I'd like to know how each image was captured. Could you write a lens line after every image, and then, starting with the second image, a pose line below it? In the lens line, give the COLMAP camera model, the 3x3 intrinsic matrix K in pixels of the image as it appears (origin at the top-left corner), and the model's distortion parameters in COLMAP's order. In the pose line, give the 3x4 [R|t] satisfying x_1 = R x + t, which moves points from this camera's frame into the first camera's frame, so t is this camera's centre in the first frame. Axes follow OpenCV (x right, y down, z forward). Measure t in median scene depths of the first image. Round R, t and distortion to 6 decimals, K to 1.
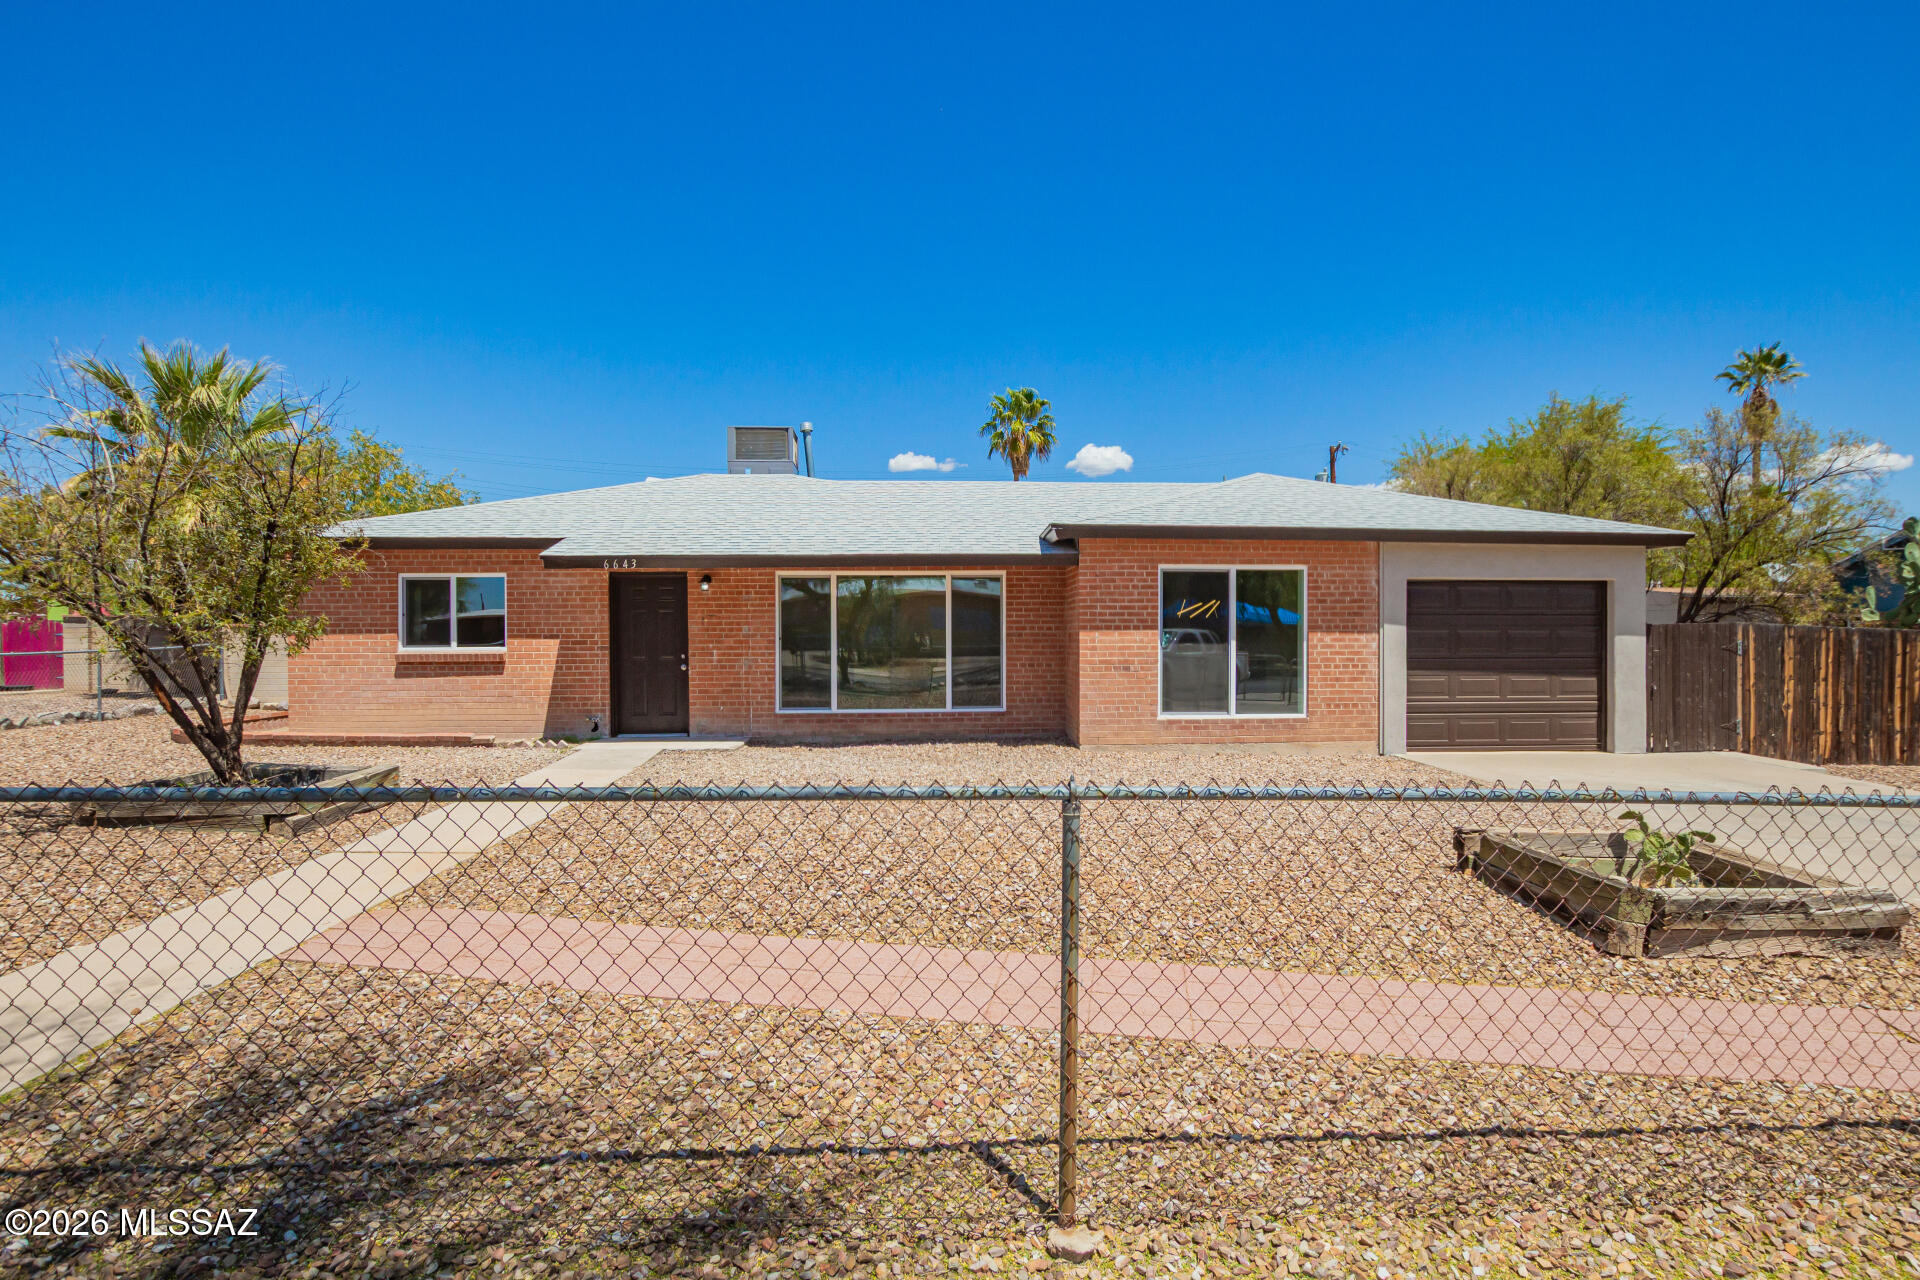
lens RADIAL K [[877.7, 0, 960.0], [0, 877.7, 640.0], [0, 0, 1]] dist [-0.014648, 0.000050]
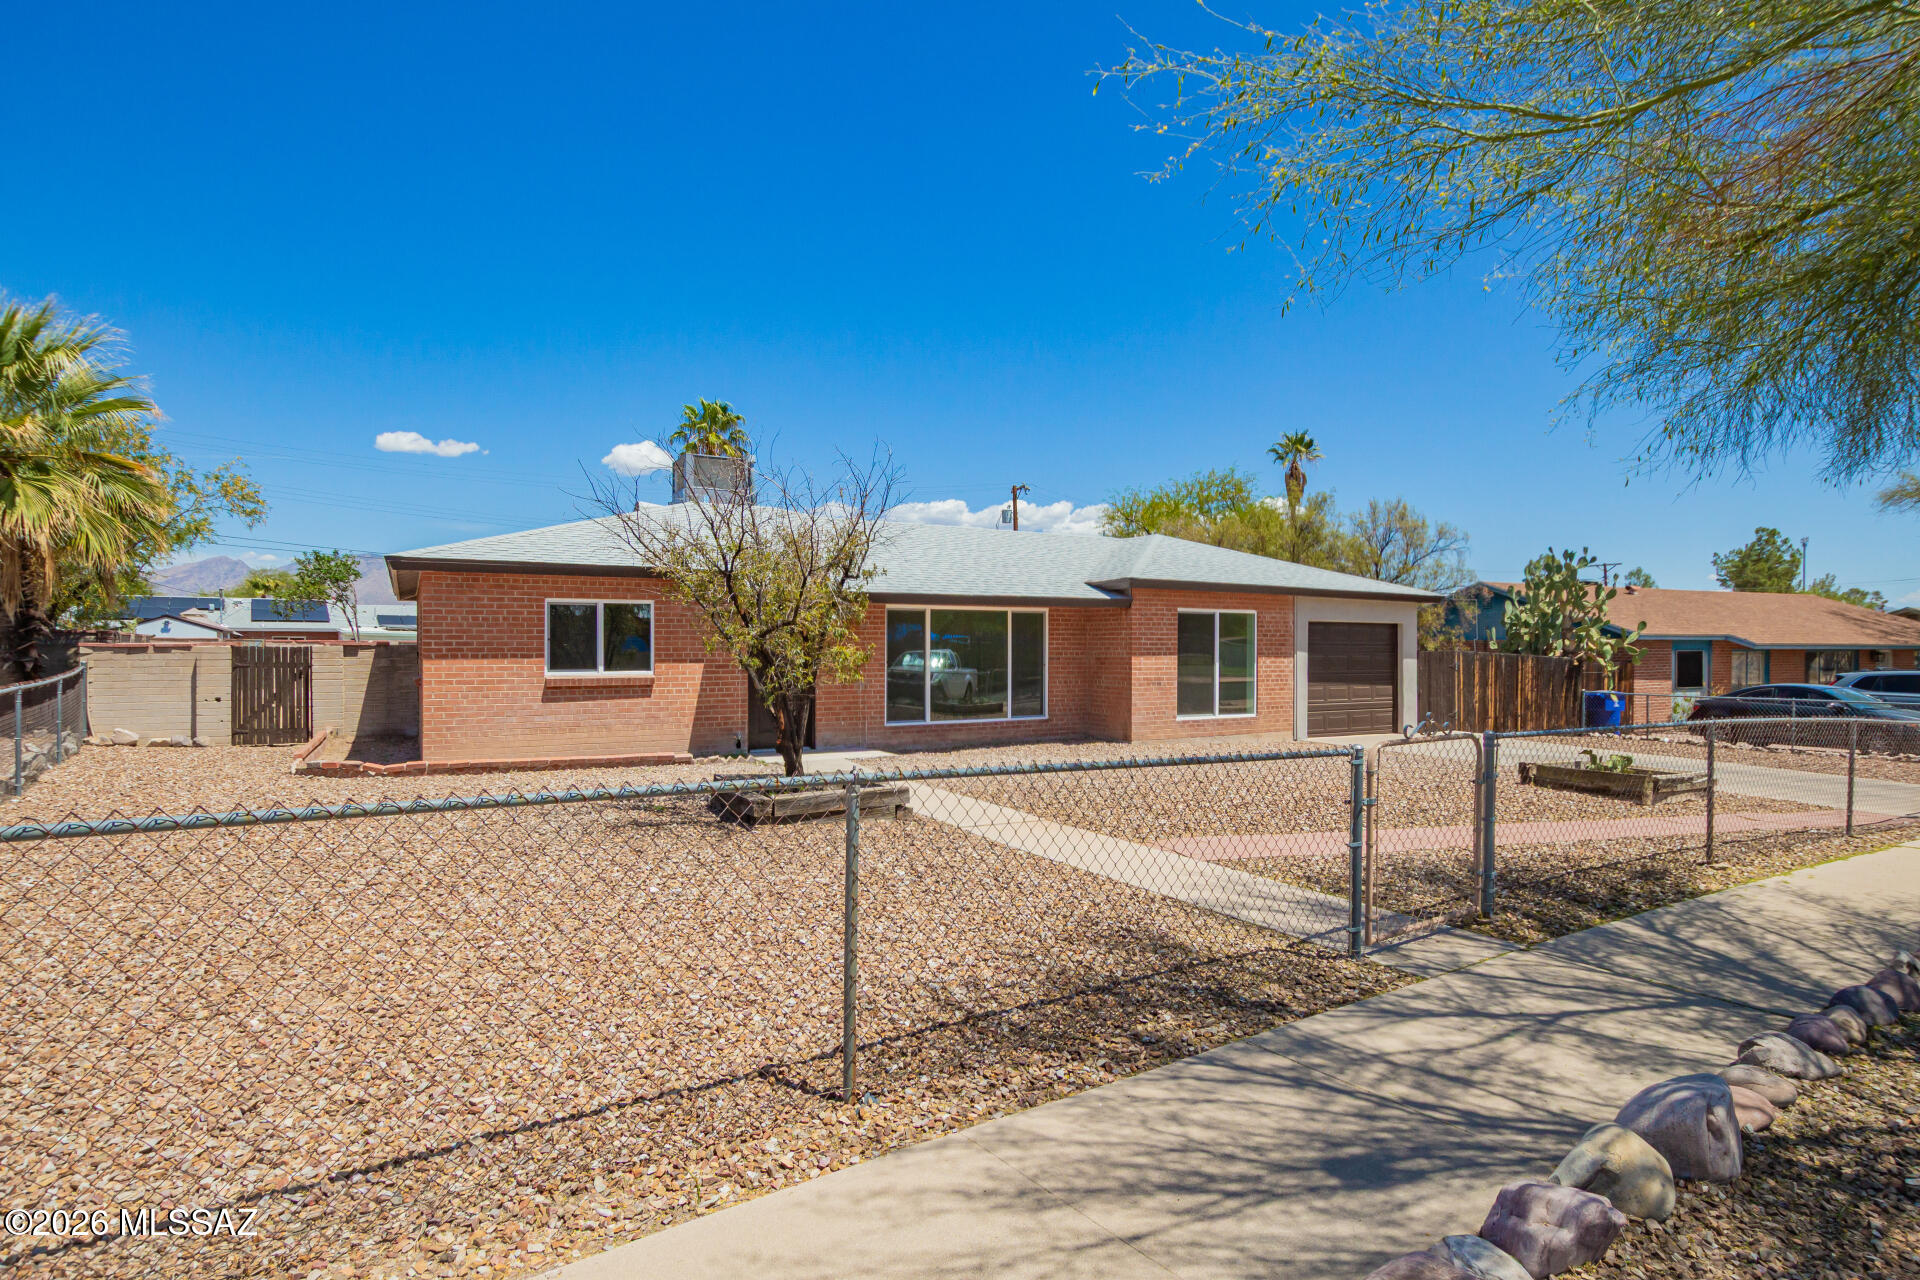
lens RADIAL K [[901.0, 0, 969.1], [0, 901.0, 633.4], [0, 0, 1]] dist [0.003441, -0.000188]
pose [[0.909777, 0.010464, 0.414966, -0.625795], [0.000473, 0.999655, -0.026244, -0.008514], [-0.415097, 0.024073, 0.909458, -0.145042]]
